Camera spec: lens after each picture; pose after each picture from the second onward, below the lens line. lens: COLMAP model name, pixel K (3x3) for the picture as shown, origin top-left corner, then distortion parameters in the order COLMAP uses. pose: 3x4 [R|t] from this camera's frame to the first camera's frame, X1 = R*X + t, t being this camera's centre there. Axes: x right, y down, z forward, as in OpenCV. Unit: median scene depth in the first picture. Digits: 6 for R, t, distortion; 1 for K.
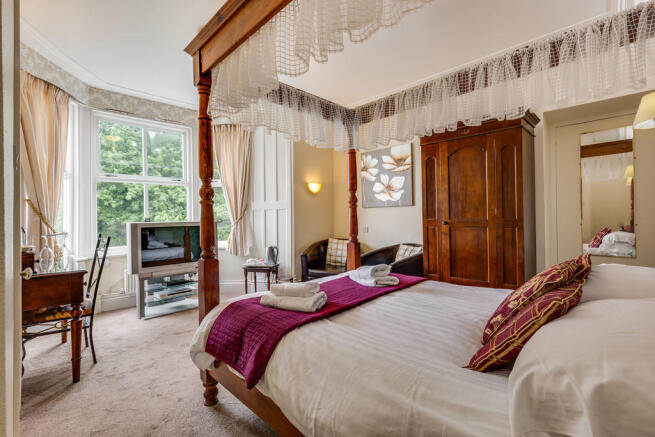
lens RADIAL K [[295.6, 0, 324.1], [0, 295.6, 217.6], [0, 0, 1]] dist [0.002327, 0.000111]
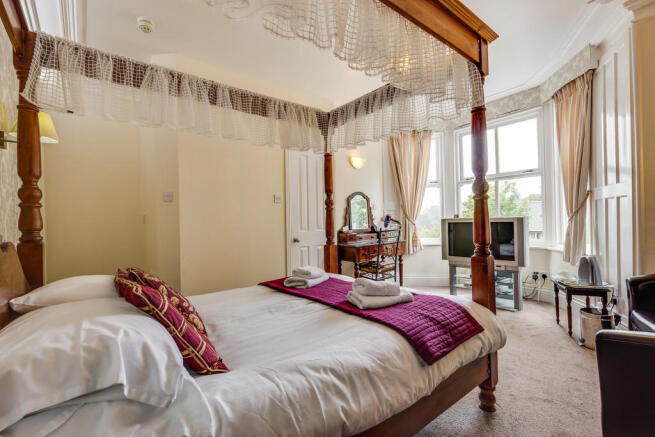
lens RADIAL K [[295.6, 0, 324.1], [0, 295.6, 217.6], [0, 0, 1]] dist [0.002327, 0.000111]
pose [[-0.111703, 0.010552, -0.993686, 0.642801], [0.028629, 0.999563, 0.007396, -0.009888], [0.993329, -0.027622, -0.111956, 0.633497]]
